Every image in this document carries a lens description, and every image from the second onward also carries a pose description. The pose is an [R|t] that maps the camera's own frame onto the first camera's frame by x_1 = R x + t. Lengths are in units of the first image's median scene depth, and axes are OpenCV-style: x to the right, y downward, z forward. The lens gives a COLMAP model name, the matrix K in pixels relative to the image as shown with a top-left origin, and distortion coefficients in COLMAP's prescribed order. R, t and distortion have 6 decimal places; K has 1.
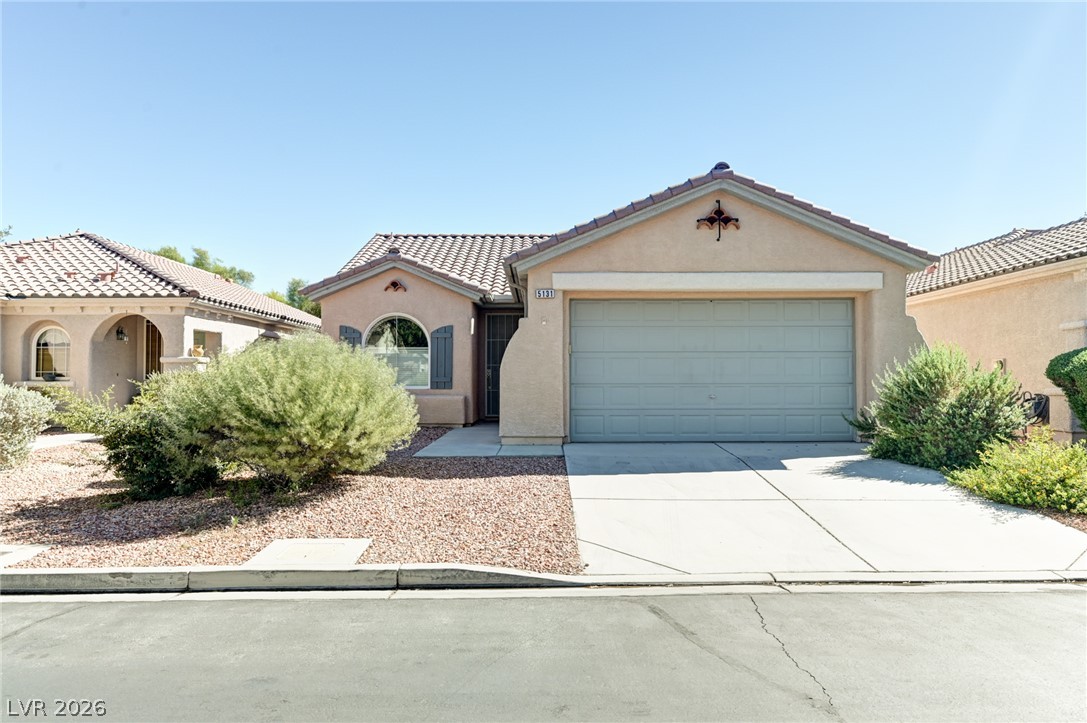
lens RADIAL K [[754.7, 0, 543.8], [0, 754.7, 364.1], [0, 0, 1]] dist [-0.021601, -0.002217]
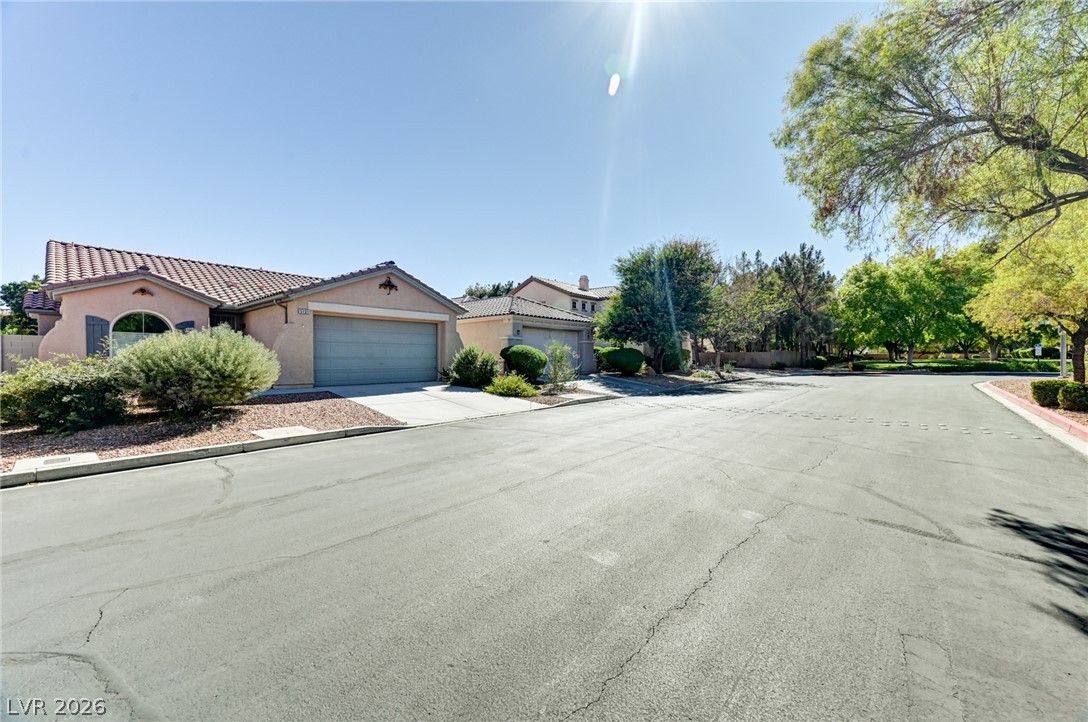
lens RADIAL K [[420.3, 0, 544.5], [0, 420.3, 360.3], [0, 0, 1]] dist [0.026450, 0.001158]
pose [[0.670950, -0.001654, 0.741501, -0.403904], [-0.017183, 0.999694, 0.017778, 0.003731], [-0.741303, -0.024669, 0.670716, -0.216045]]
